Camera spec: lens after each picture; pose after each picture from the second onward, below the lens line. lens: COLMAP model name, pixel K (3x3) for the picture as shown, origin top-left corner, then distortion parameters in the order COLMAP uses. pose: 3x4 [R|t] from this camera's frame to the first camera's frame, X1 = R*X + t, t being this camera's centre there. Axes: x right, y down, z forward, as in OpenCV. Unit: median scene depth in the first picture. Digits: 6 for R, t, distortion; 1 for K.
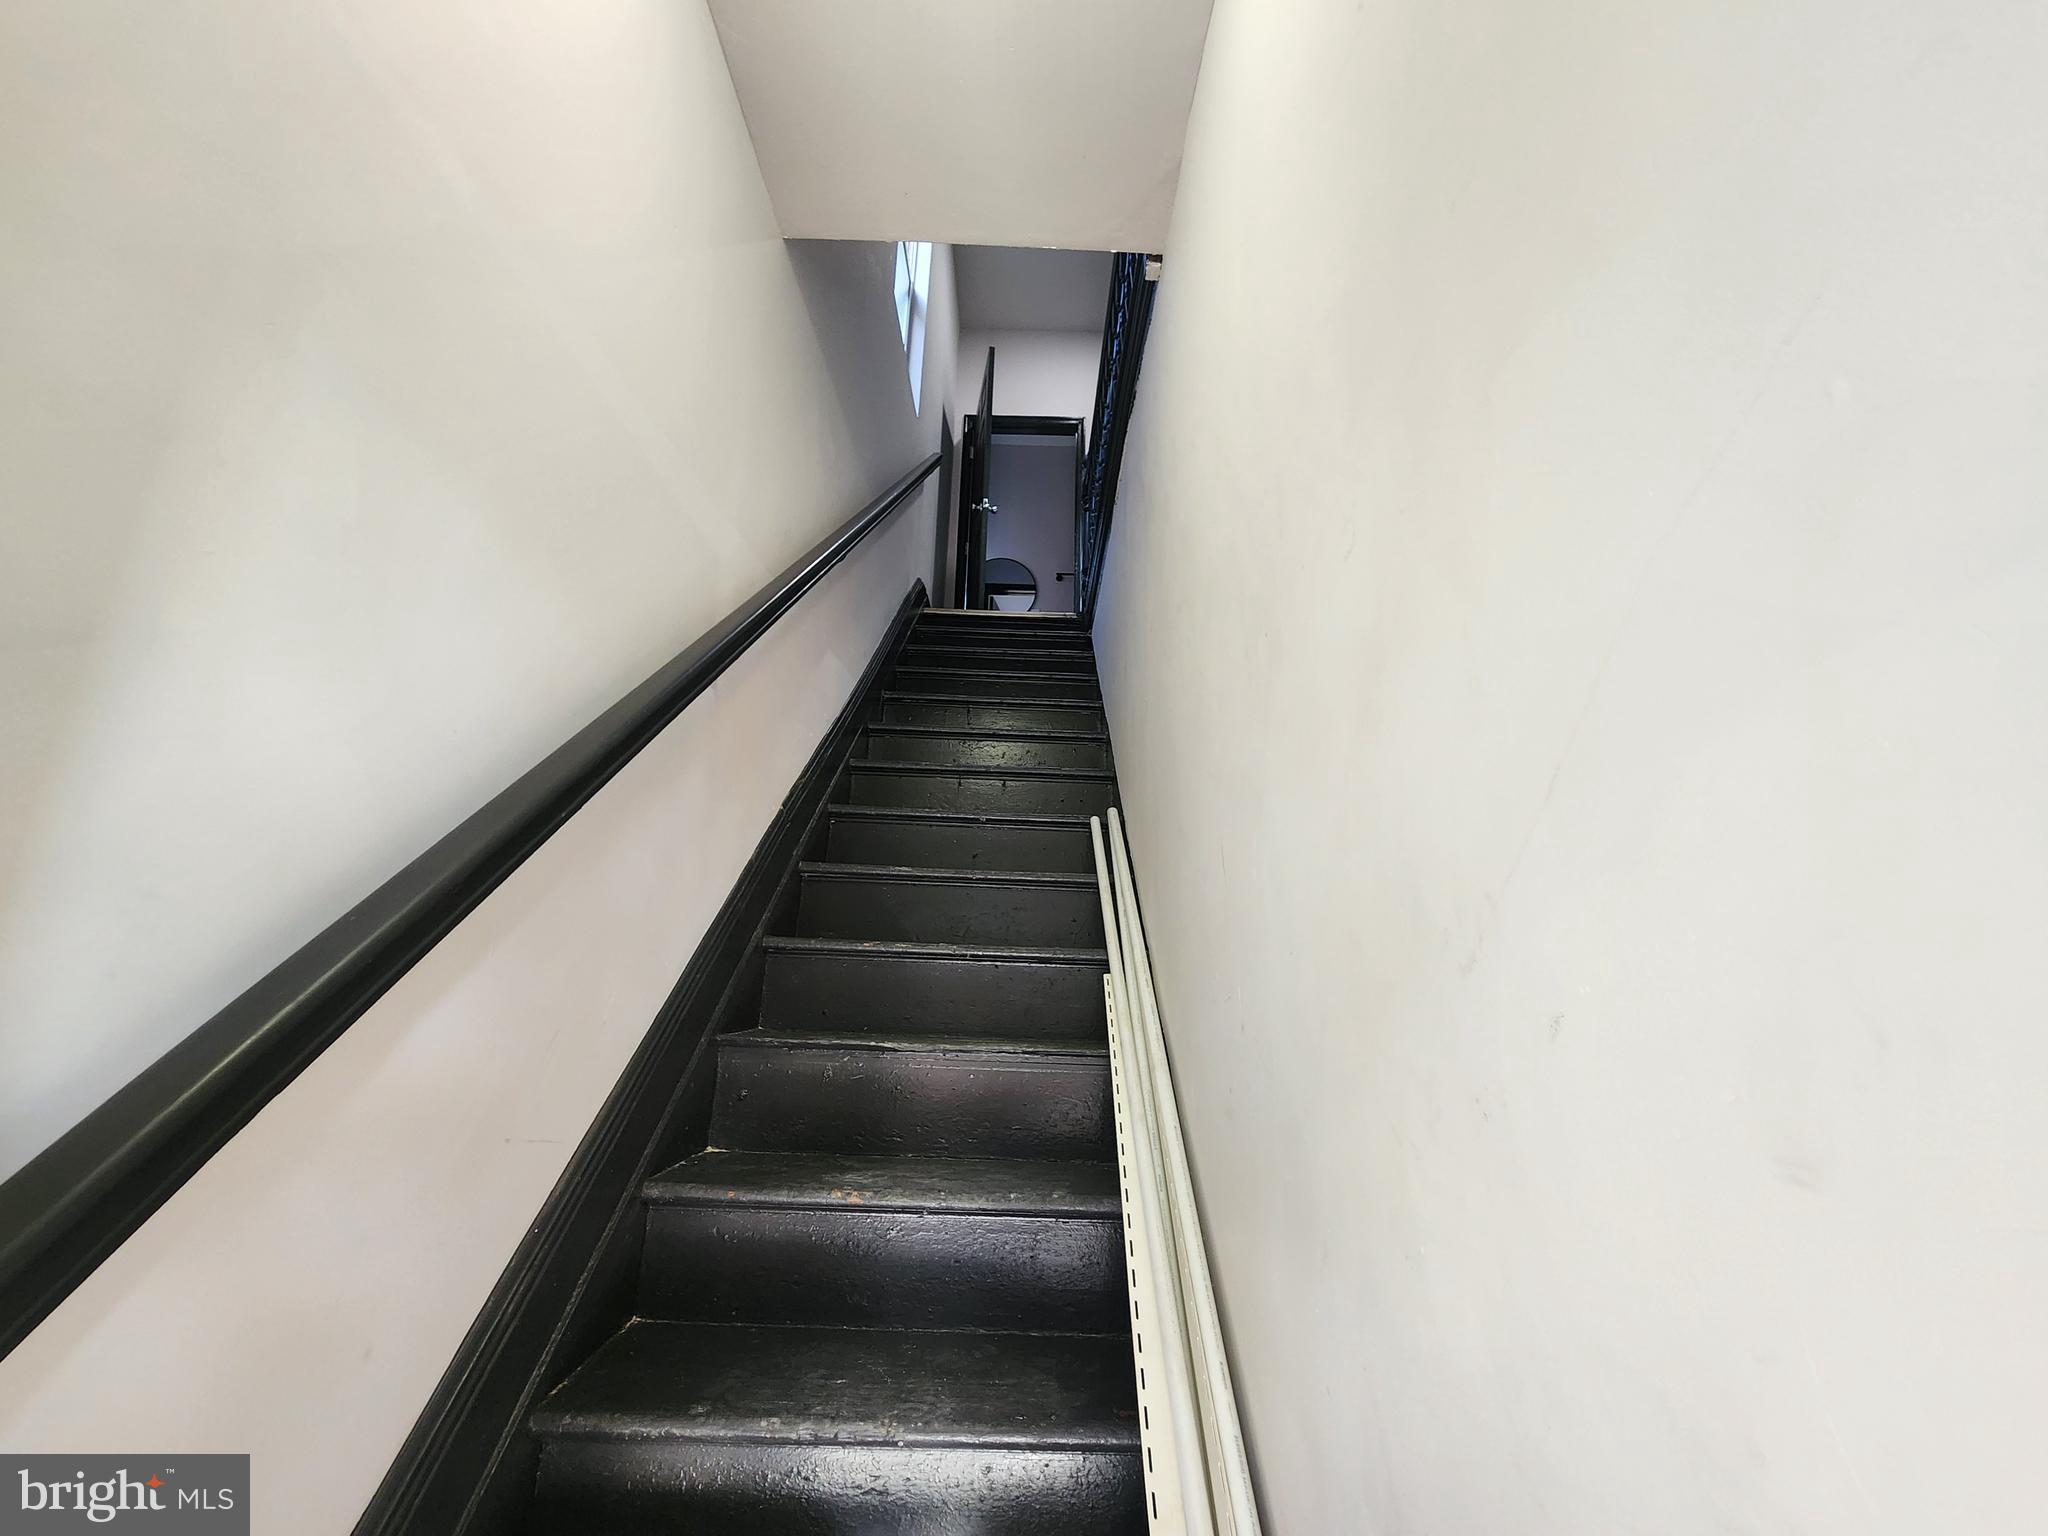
lens RADIAL K [[837.3, 0, 1036.7], [0, 837.3, 764.6], [0, 0, 1]] dist [0.001130, 0.000198]
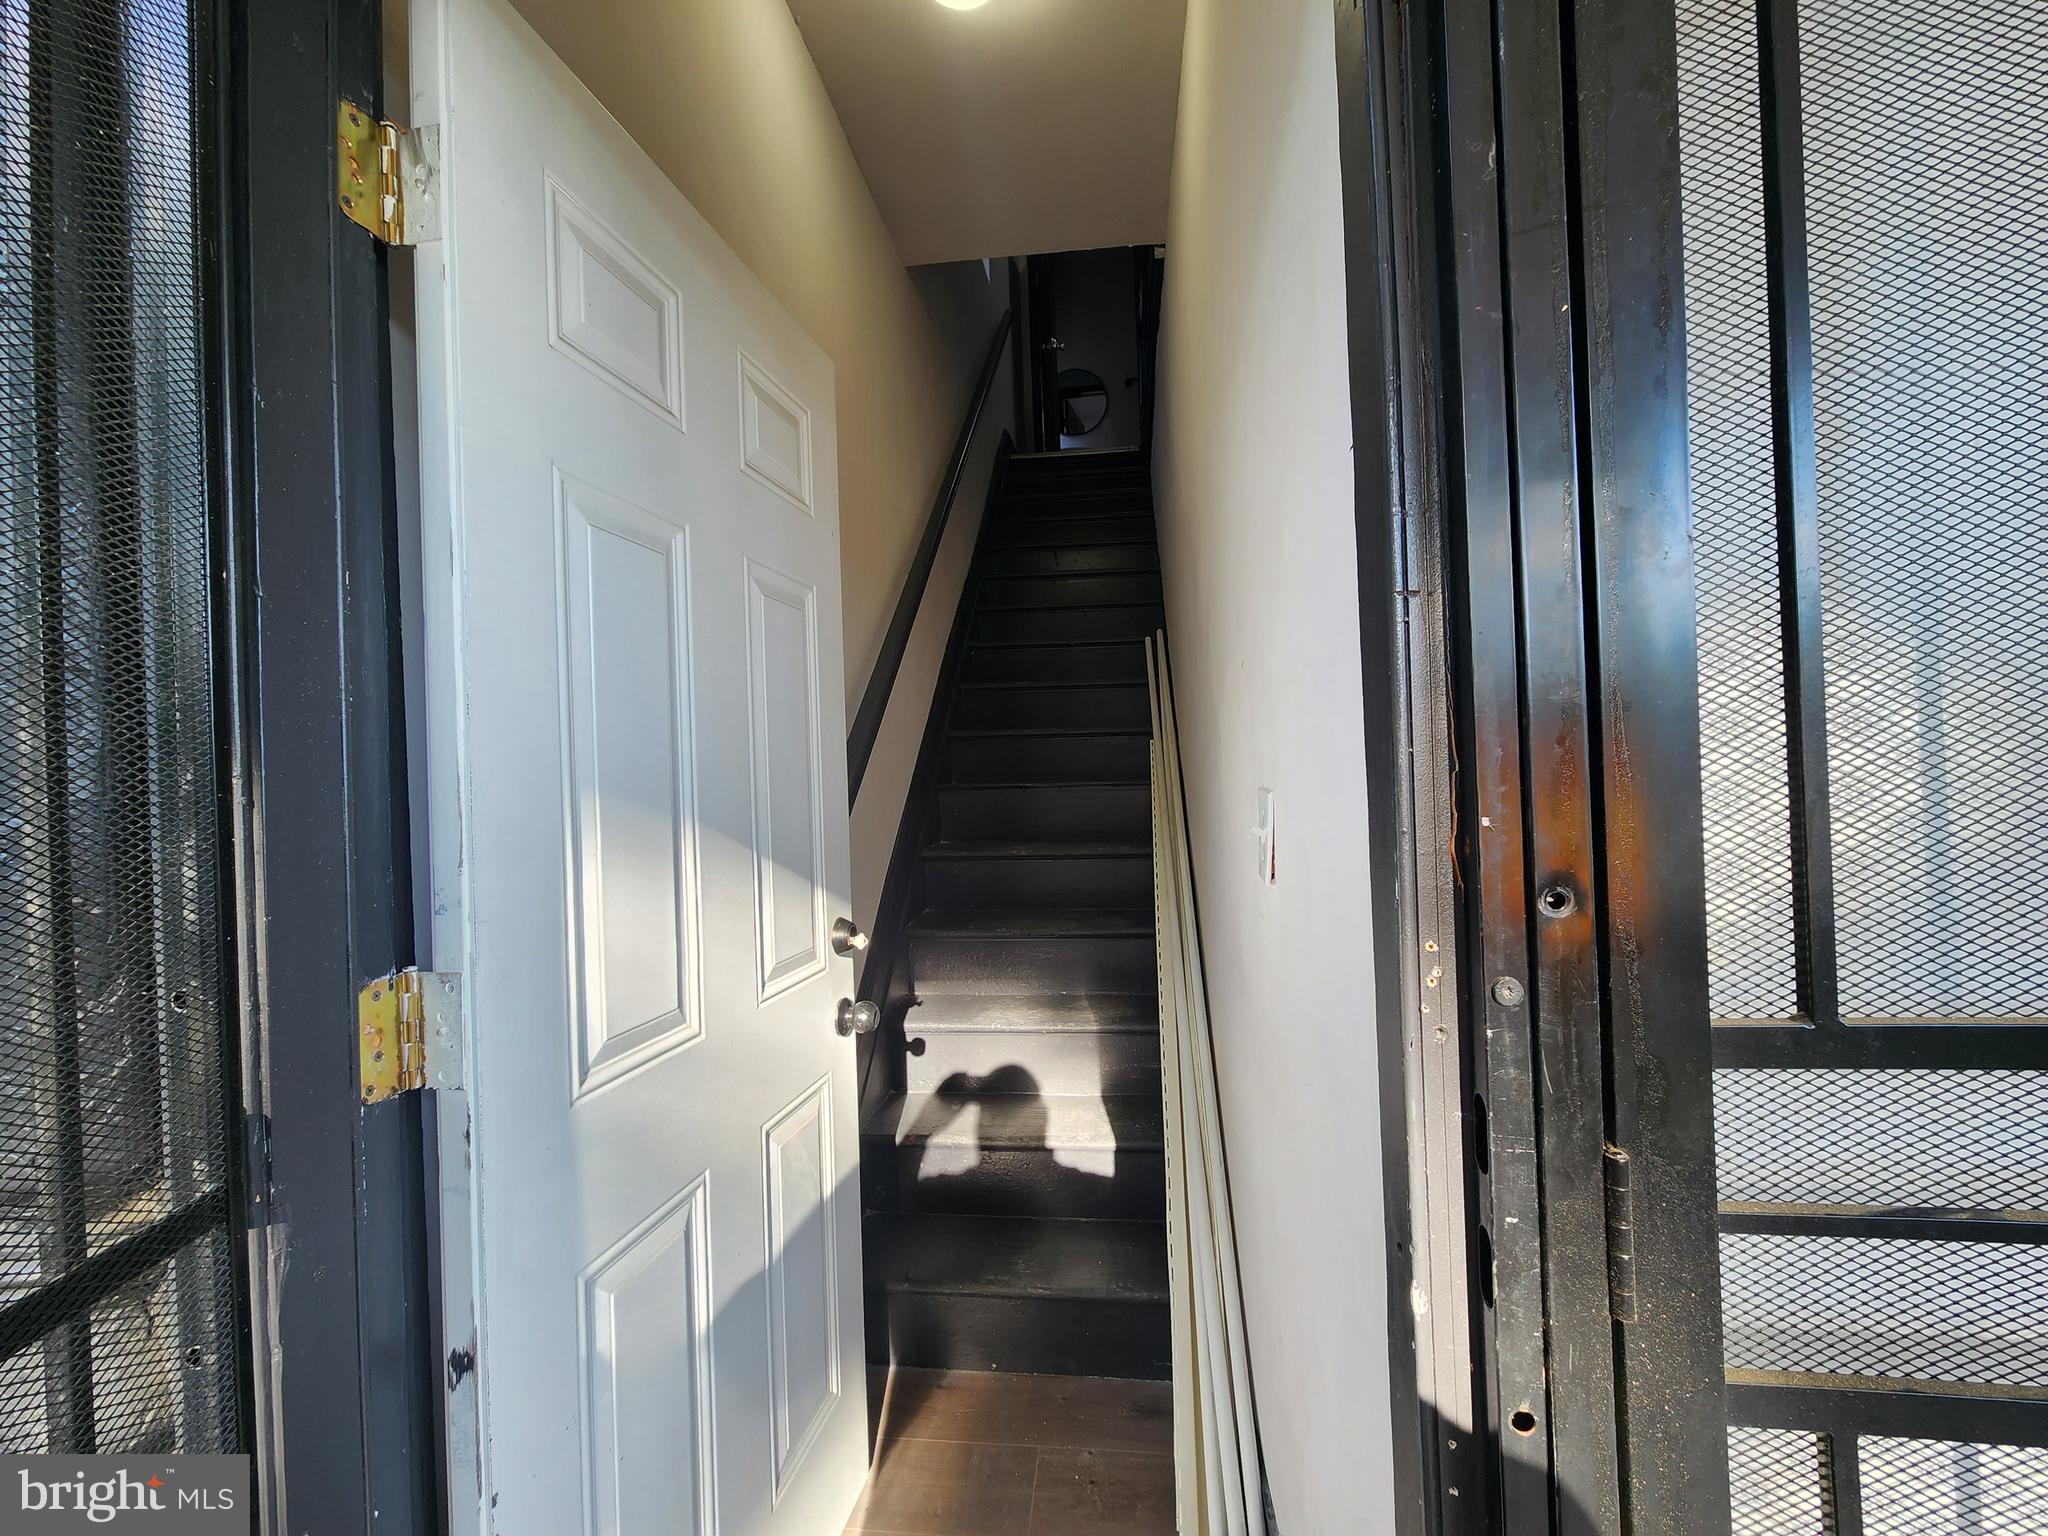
lens RADIAL K [[837.3, 0, 1036.7], [0, 837.3, 764.6], [0, 0, 1]] dist [0.001130, 0.000198]
pose [[0.990240, -0.061452, -0.125090, 0.043458], [0.092056, 0.962283, 0.256001, -0.108387], [0.104640, -0.265017, 0.958549, -0.460390]]
